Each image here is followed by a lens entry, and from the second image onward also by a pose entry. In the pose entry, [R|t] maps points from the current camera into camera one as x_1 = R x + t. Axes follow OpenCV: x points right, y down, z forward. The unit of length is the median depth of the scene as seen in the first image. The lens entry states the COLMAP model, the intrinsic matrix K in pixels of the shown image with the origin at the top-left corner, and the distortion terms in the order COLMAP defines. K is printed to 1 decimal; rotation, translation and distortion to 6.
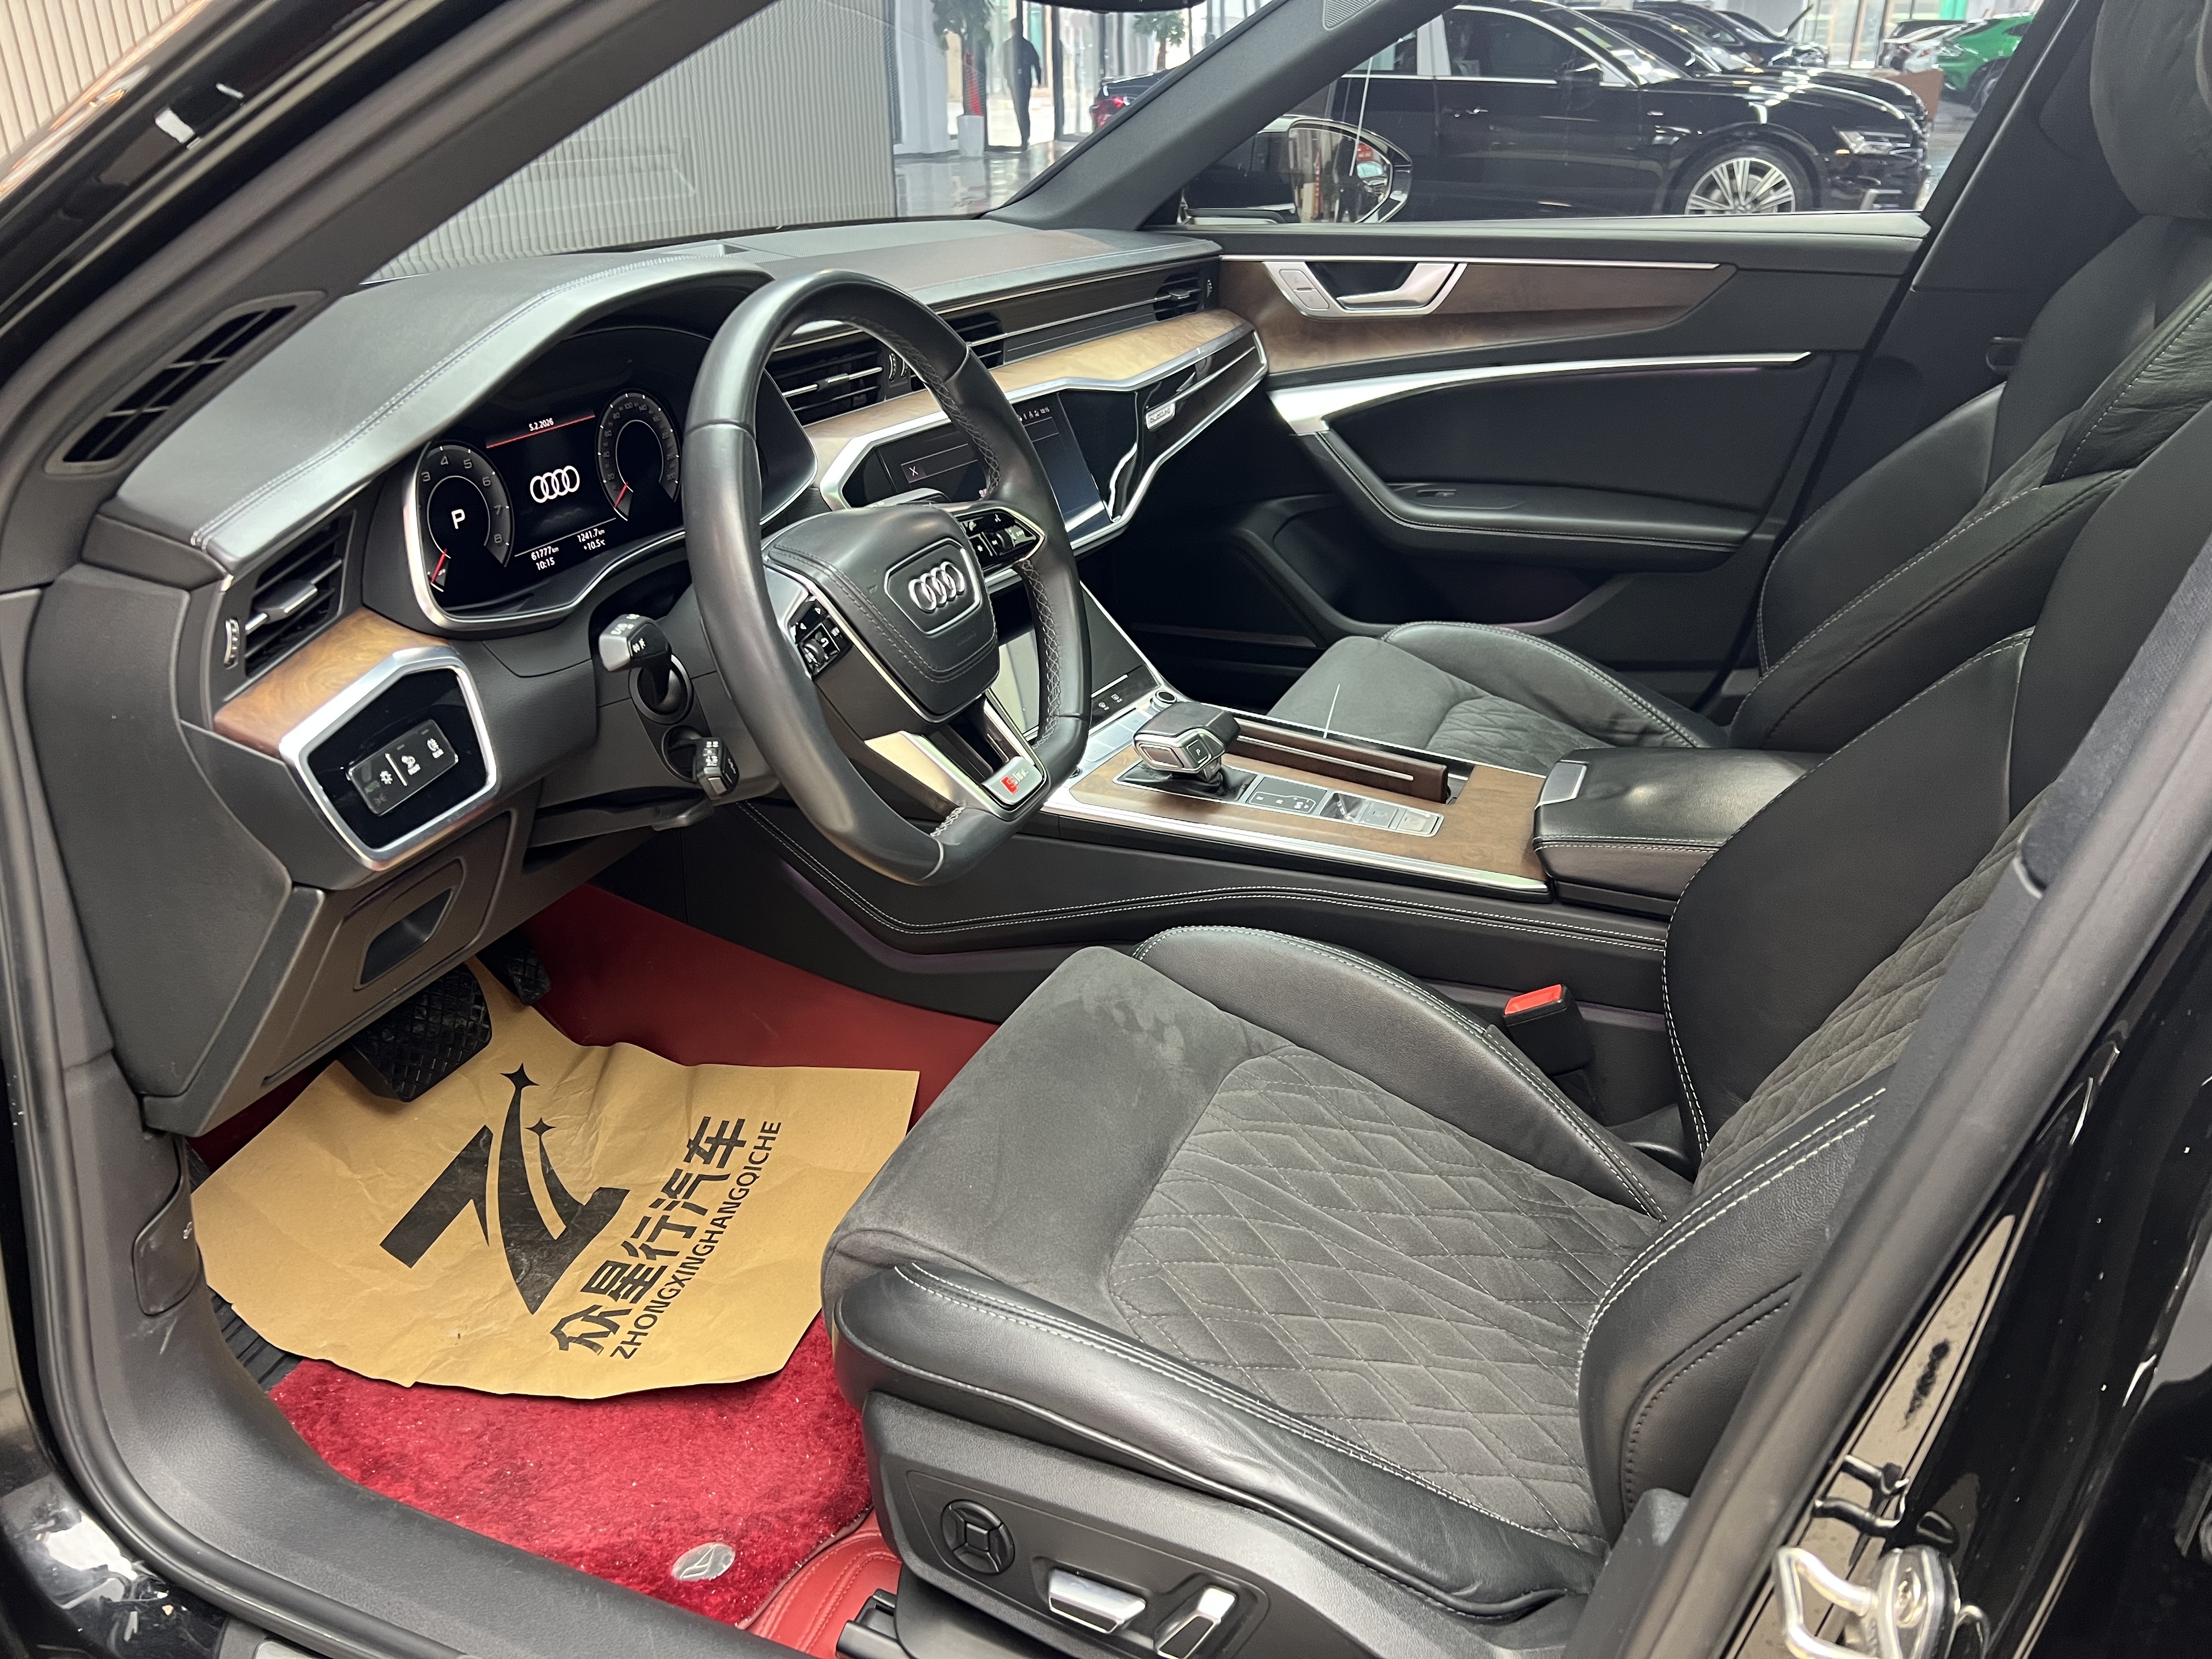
lens RADIAL K [[1697.6, 0, 1090.4], [0, 1697.6, 821.2], [0, 0, 1]] dist [0.057082, -0.069549]
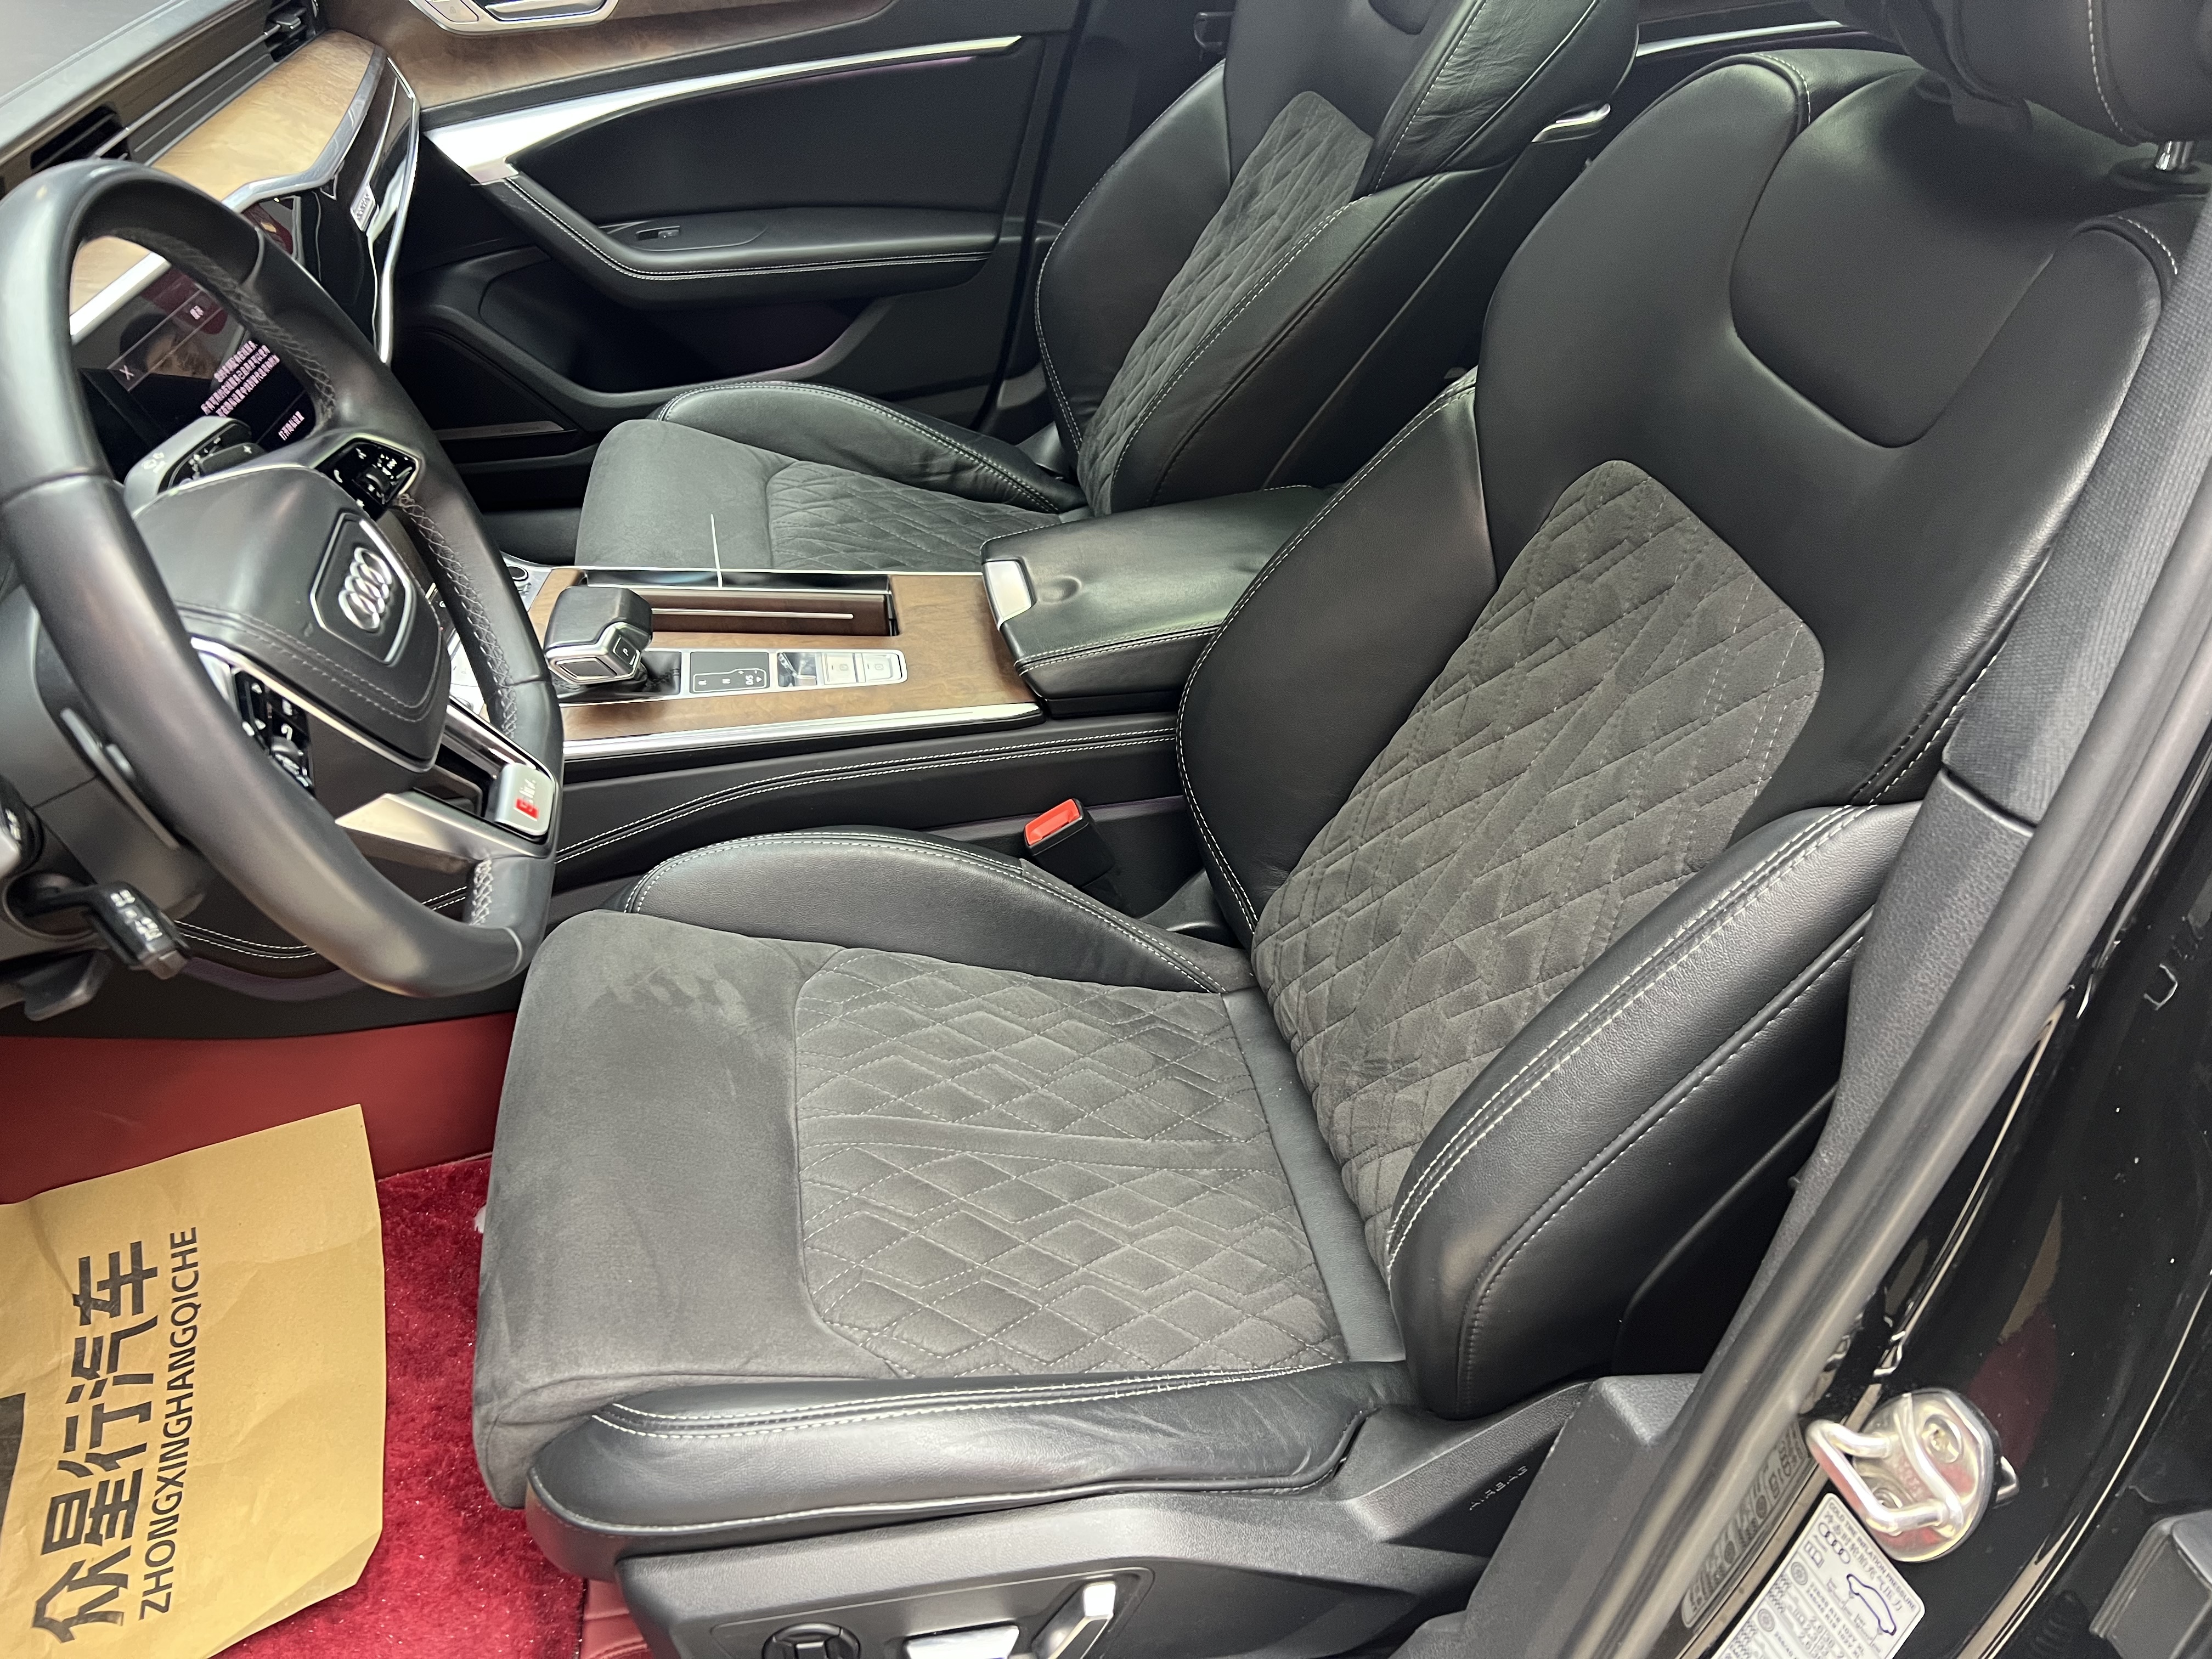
lens RADIAL K [[1684.1, 0, 1106.0], [0, 1684.1, 829.5], [0, 0, 1]] dist [0.051779, -0.064823]
pose [[0.836258, -0.306379, 0.454758, -0.146098], [0.203167, 0.943438, 0.262007, -0.130252], [-0.509309, -0.126714, 0.851204, 0.156445]]
